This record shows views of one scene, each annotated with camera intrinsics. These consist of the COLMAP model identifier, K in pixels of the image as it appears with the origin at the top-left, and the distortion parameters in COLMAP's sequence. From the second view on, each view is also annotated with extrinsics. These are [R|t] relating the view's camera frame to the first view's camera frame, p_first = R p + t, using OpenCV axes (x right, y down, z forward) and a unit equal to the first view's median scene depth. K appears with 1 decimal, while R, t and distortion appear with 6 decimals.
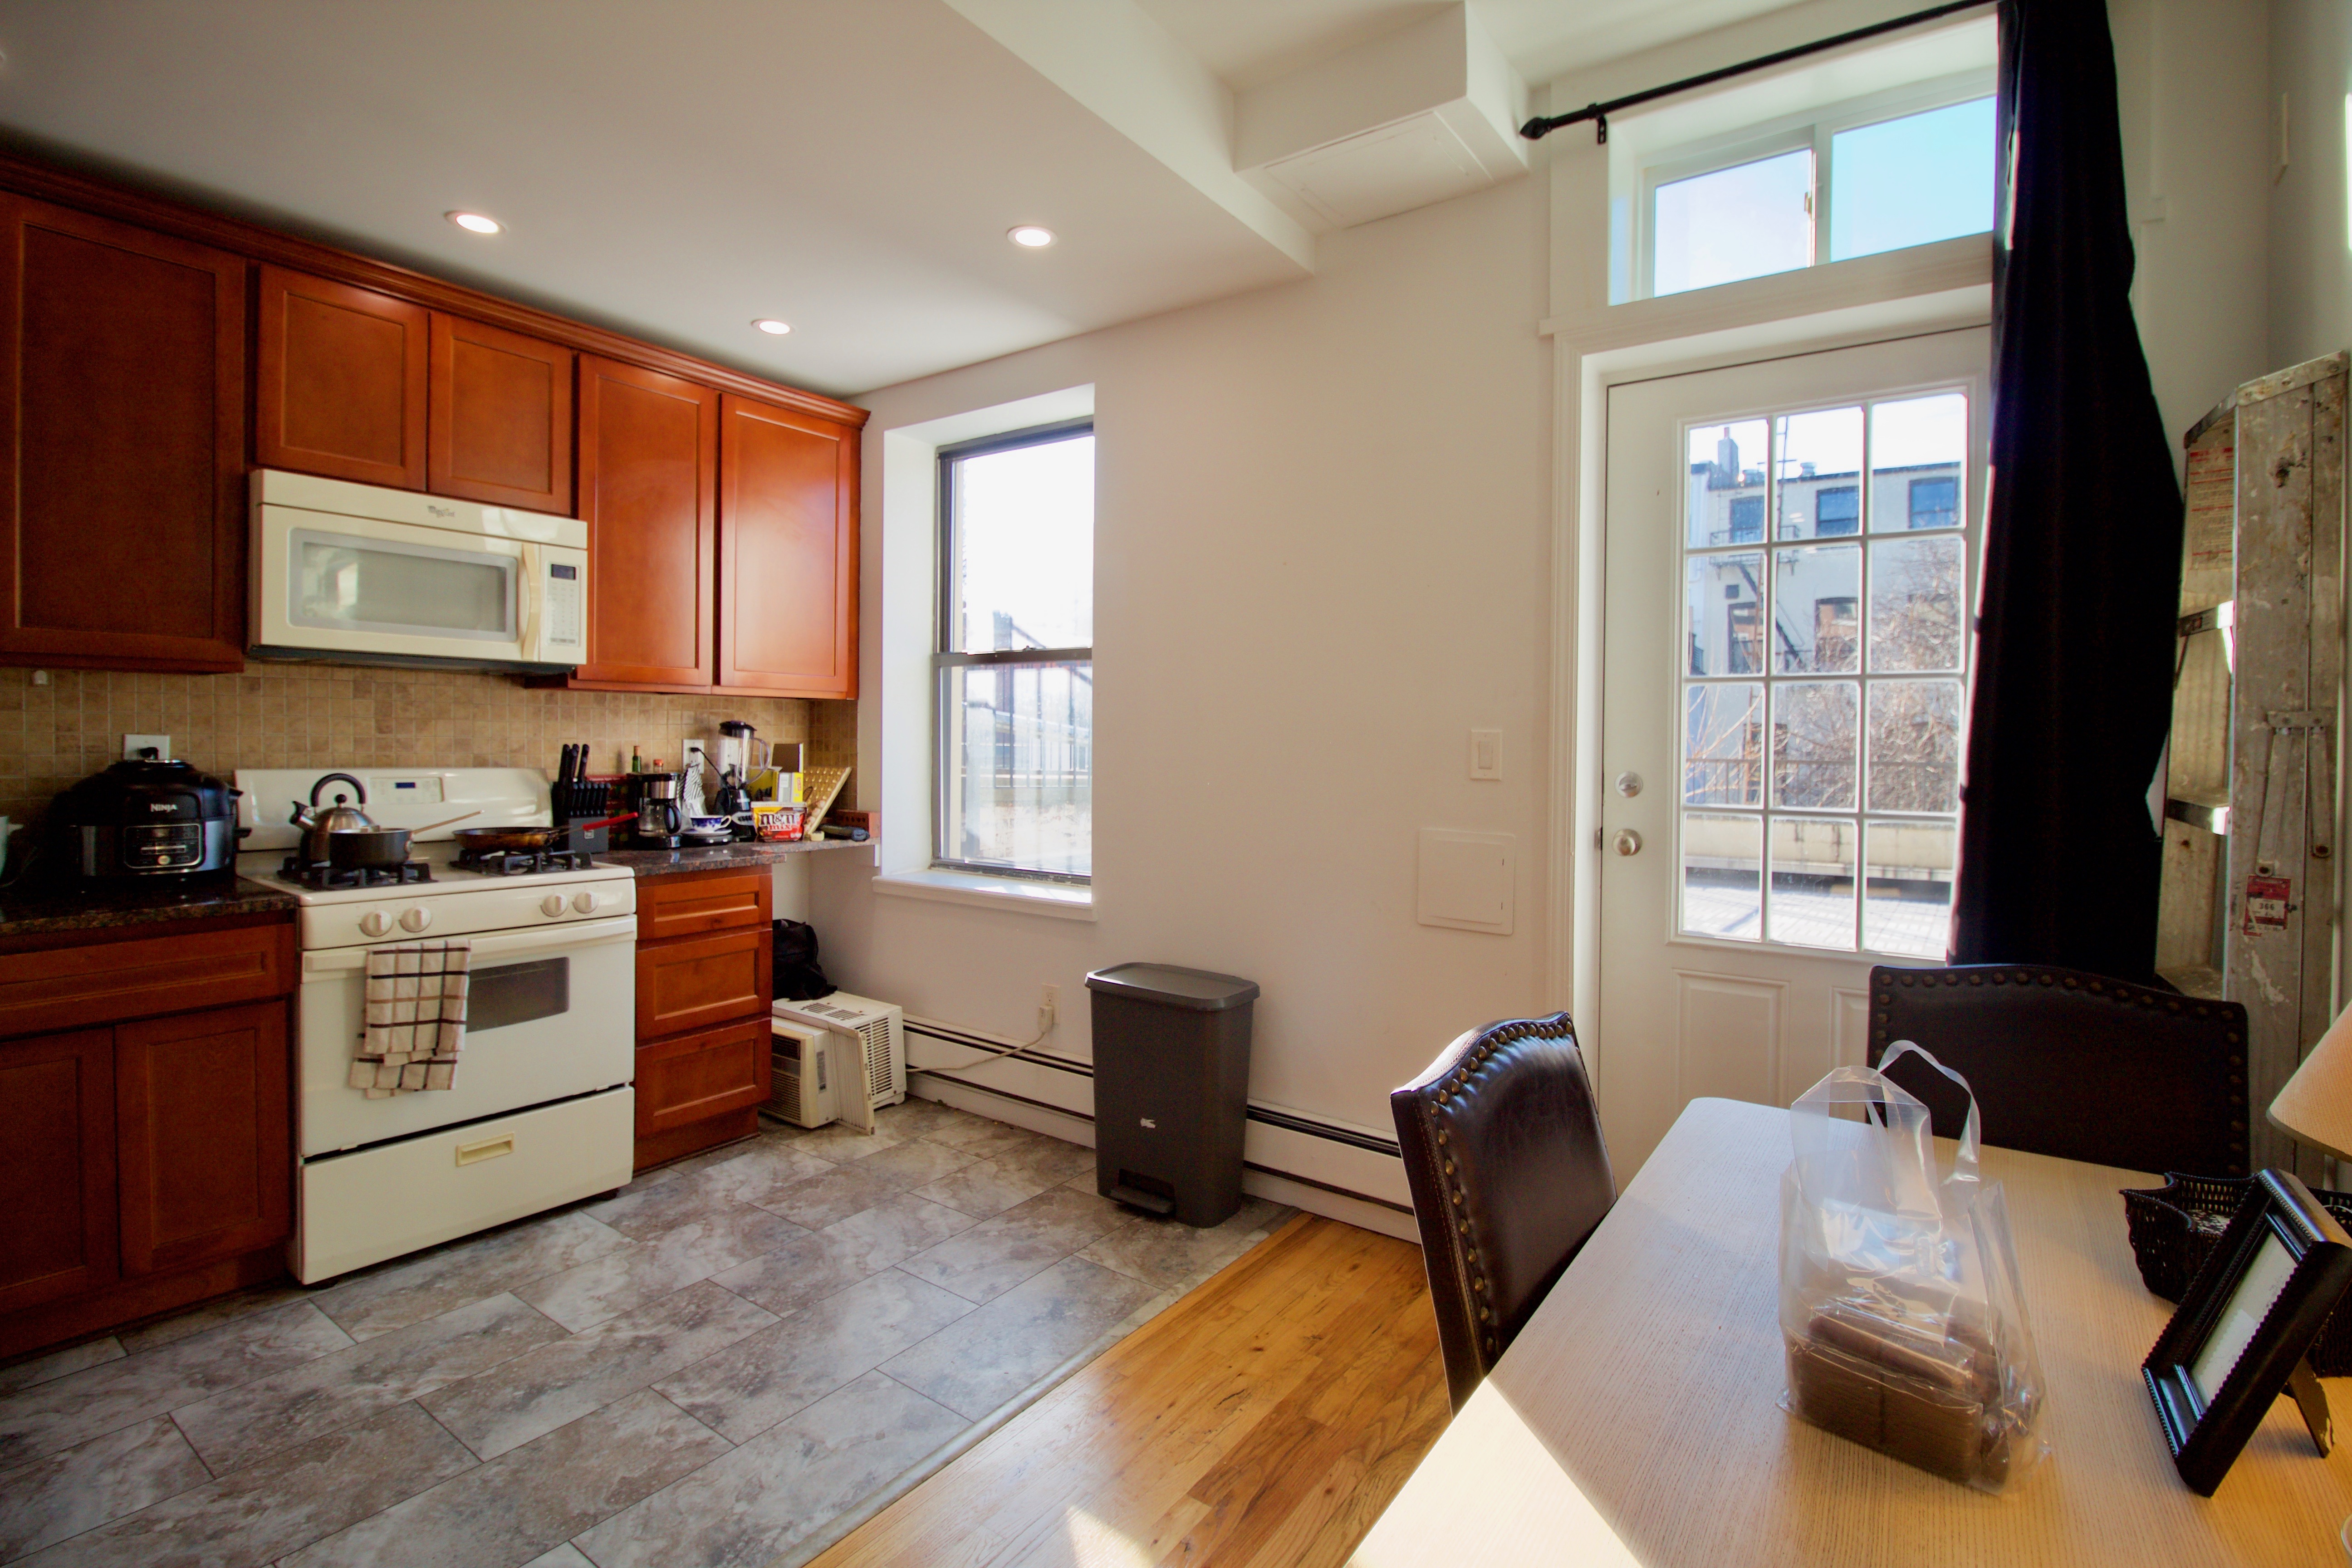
lens RADIAL K [[1104.5, 0, 1176.4], [0, 1104.5, 759.6], [0, 0, 1]] dist [0.001044, -0.010347]
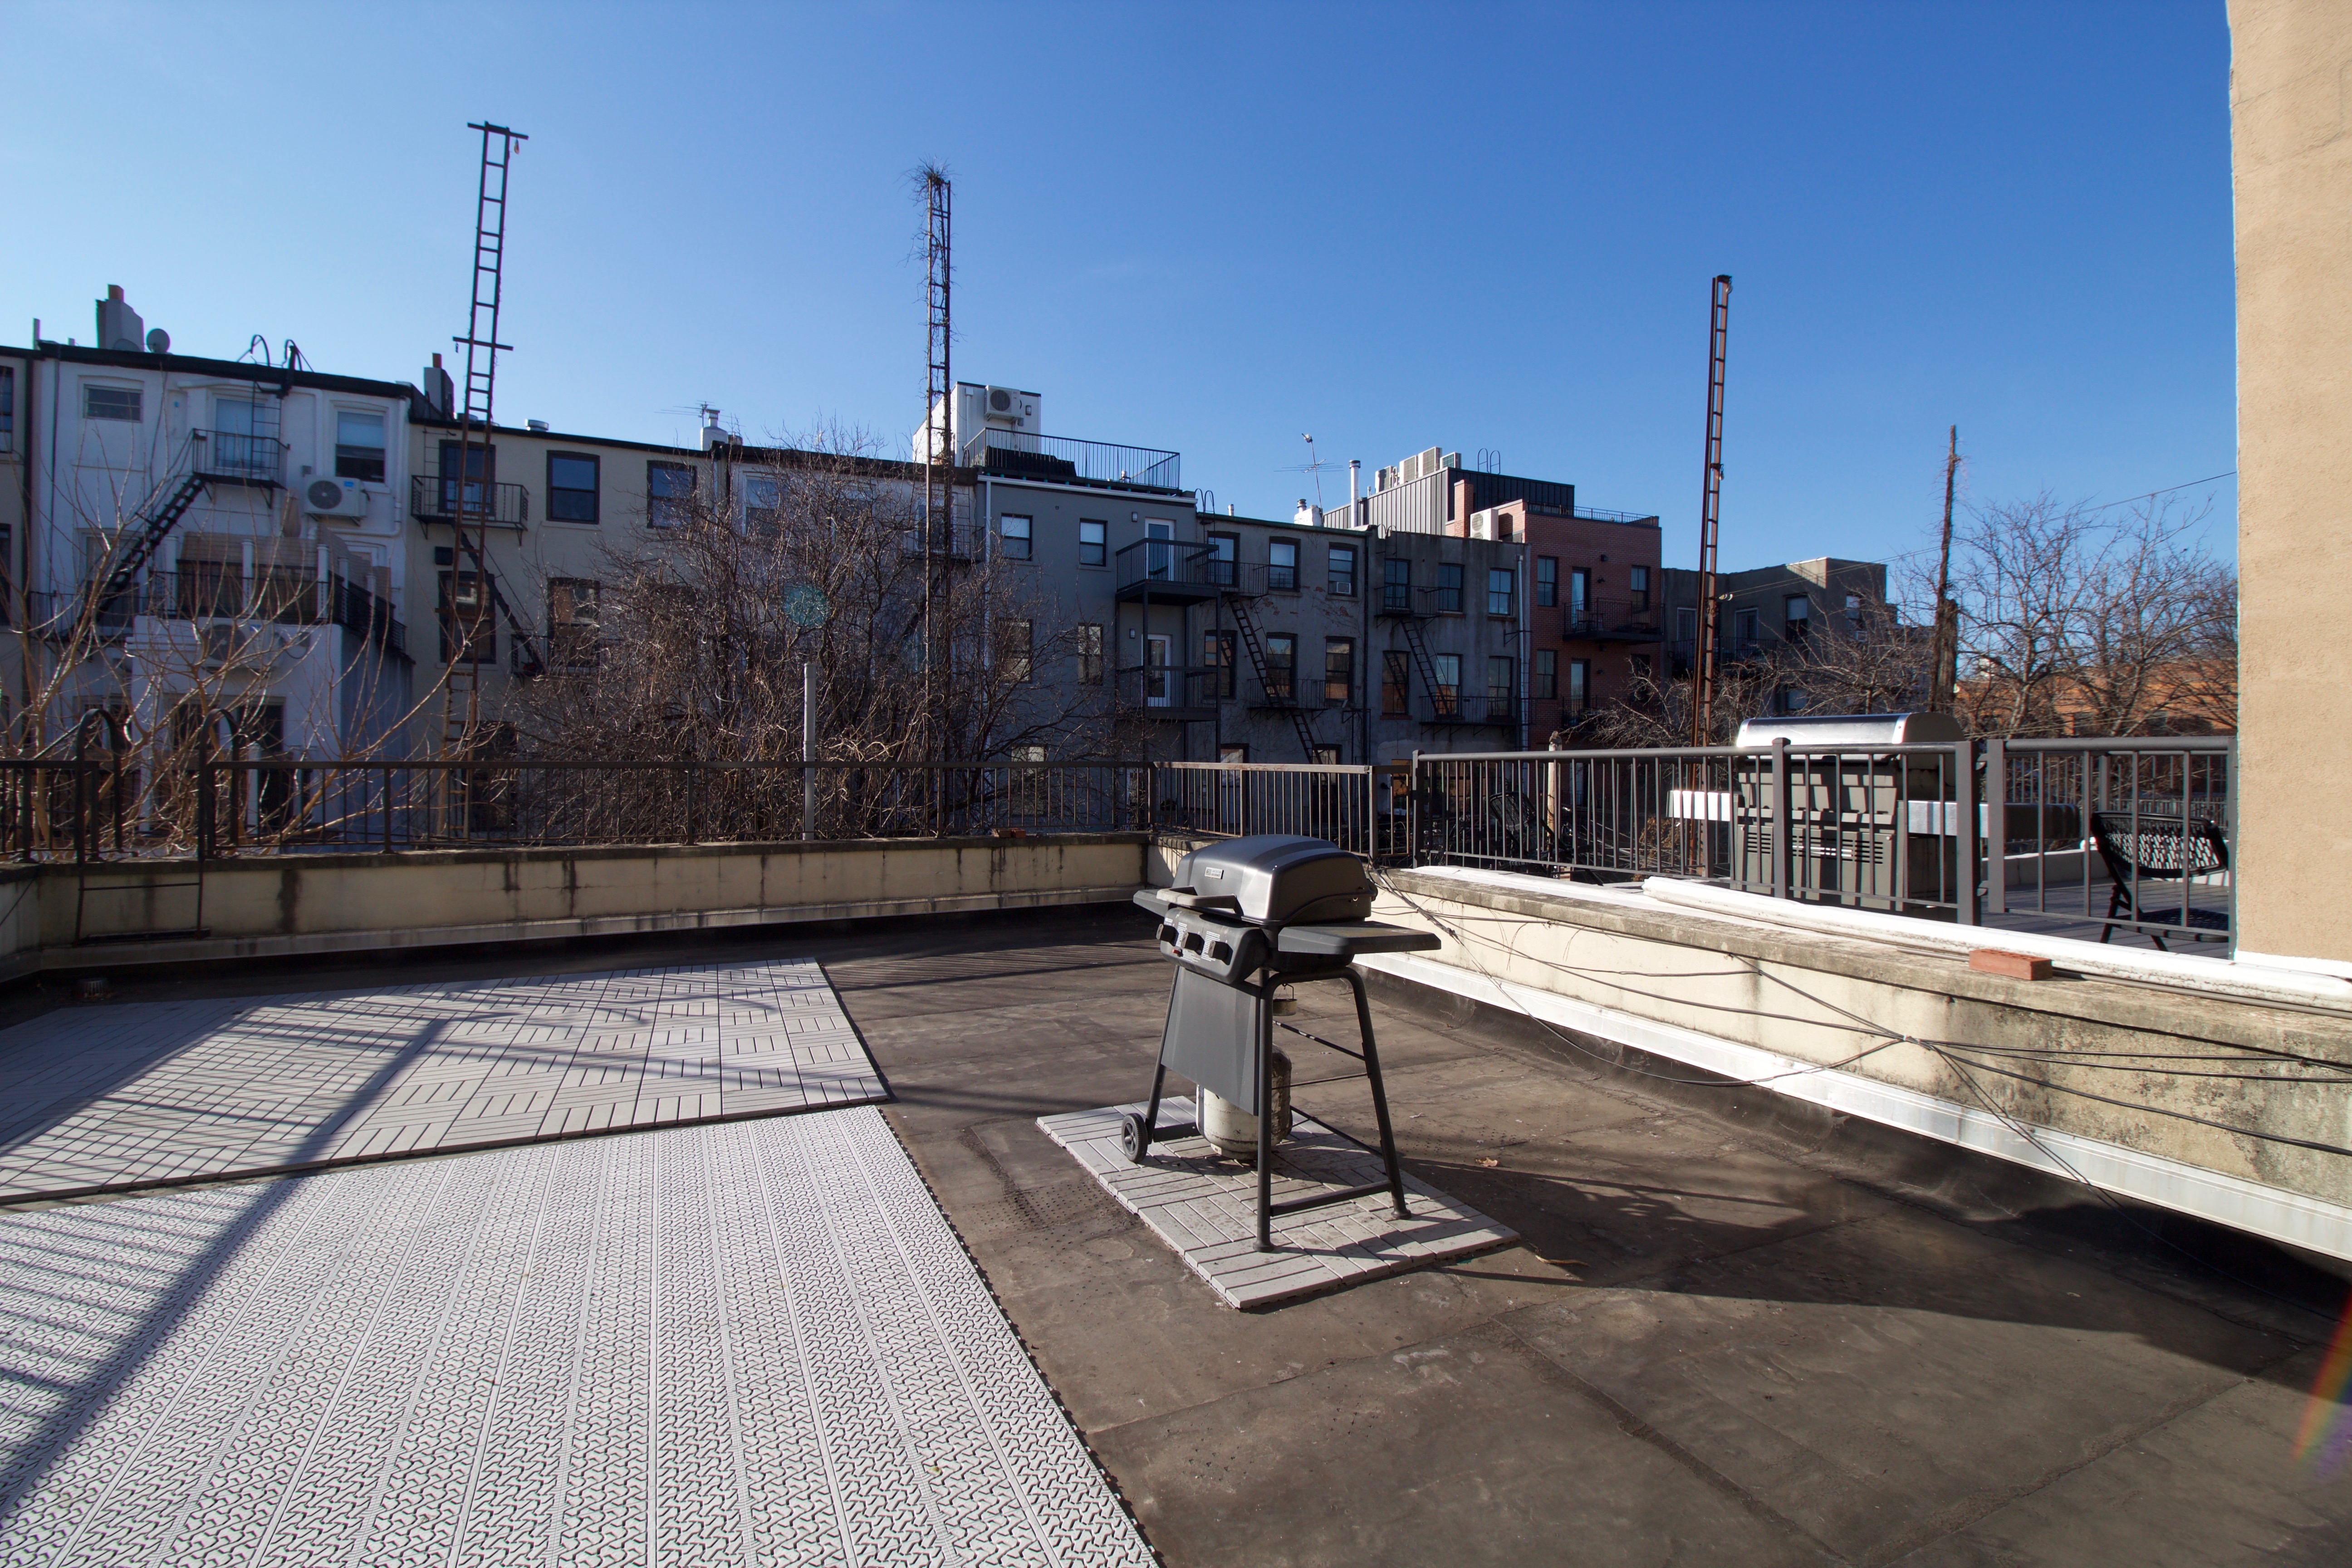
lens RADIAL K [[1097.6, 0, 1175.7], [0, 1097.6, 753.5], [0, 0, 1]] dist [0.002566, -0.014051]
pose [[0.506667, -0.004450, 0.862130, 0.834176], [0.014388, 0.999891, -0.003295, 0.013674], [-0.862022, 0.014074, 0.506676, 1.362350]]
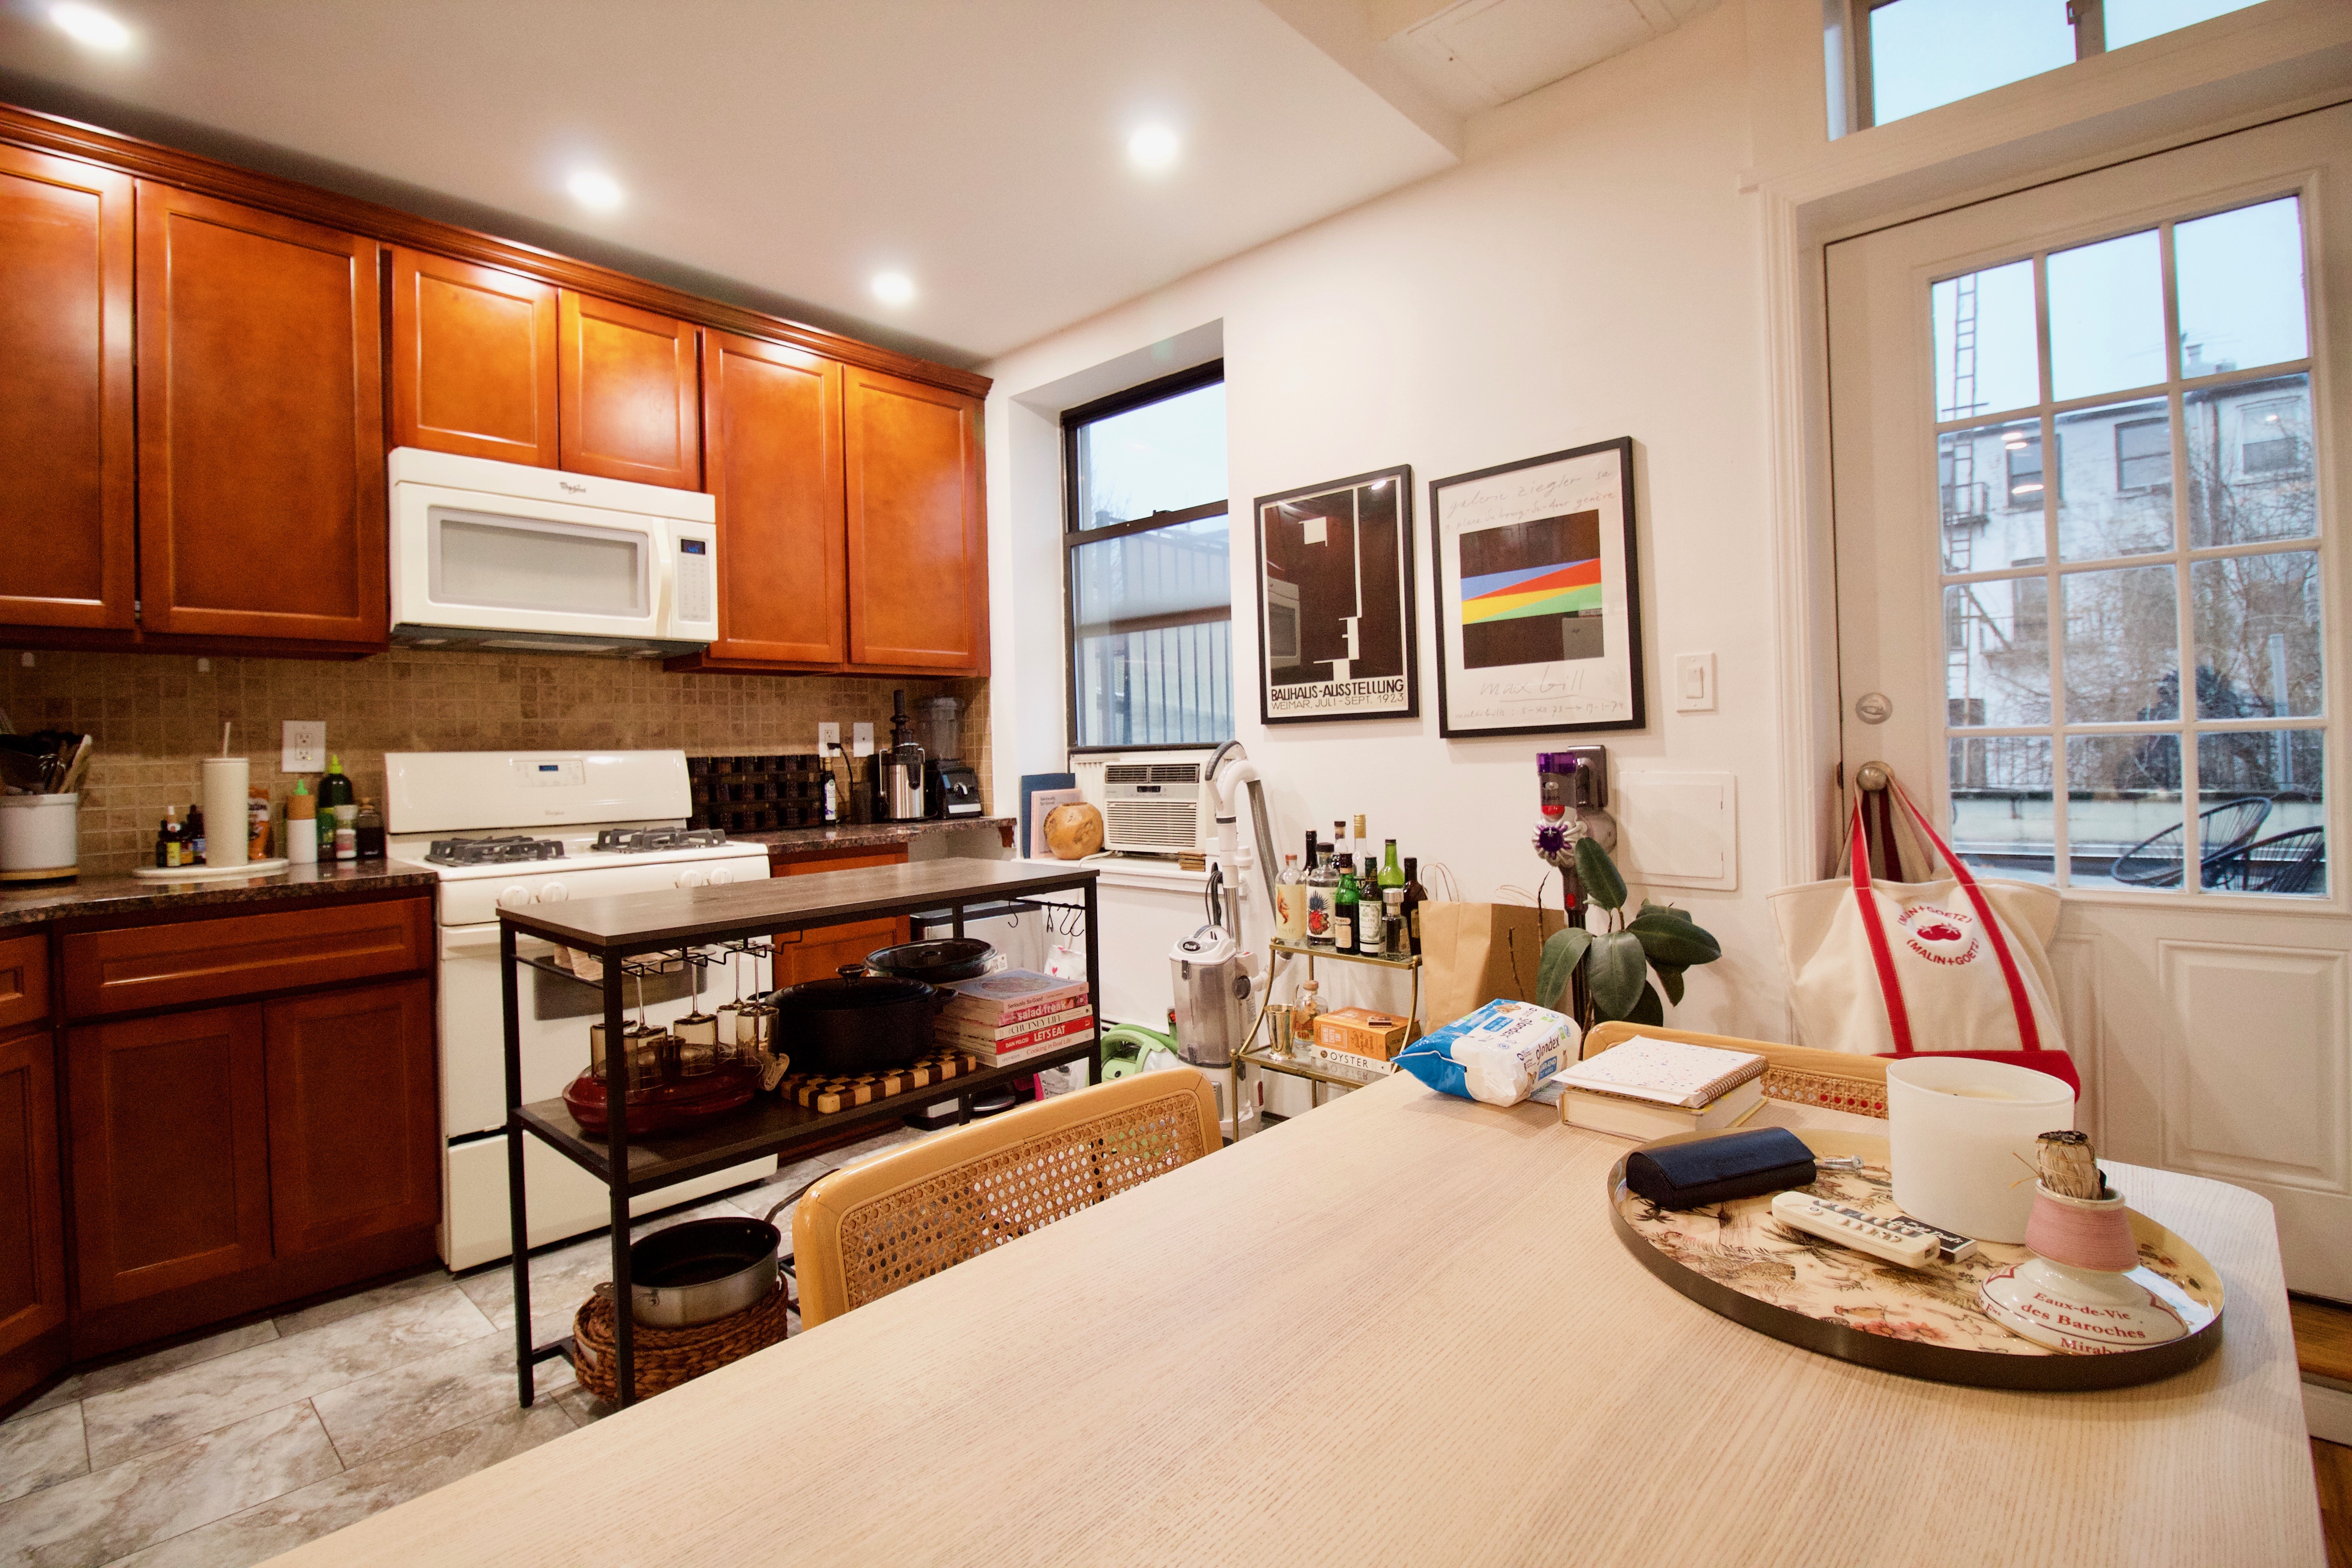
lens RADIAL K [[1097.6, 0, 1175.7], [0, 1097.6, 753.5], [0, 0, 1]] dist [0.002566, -0.014051]
pose [[0.991529, -0.034712, -0.125160, -0.015401], [0.032952, 0.999327, -0.016103, 0.052589], [0.125635, 0.011842, 0.992006, 0.102568]]
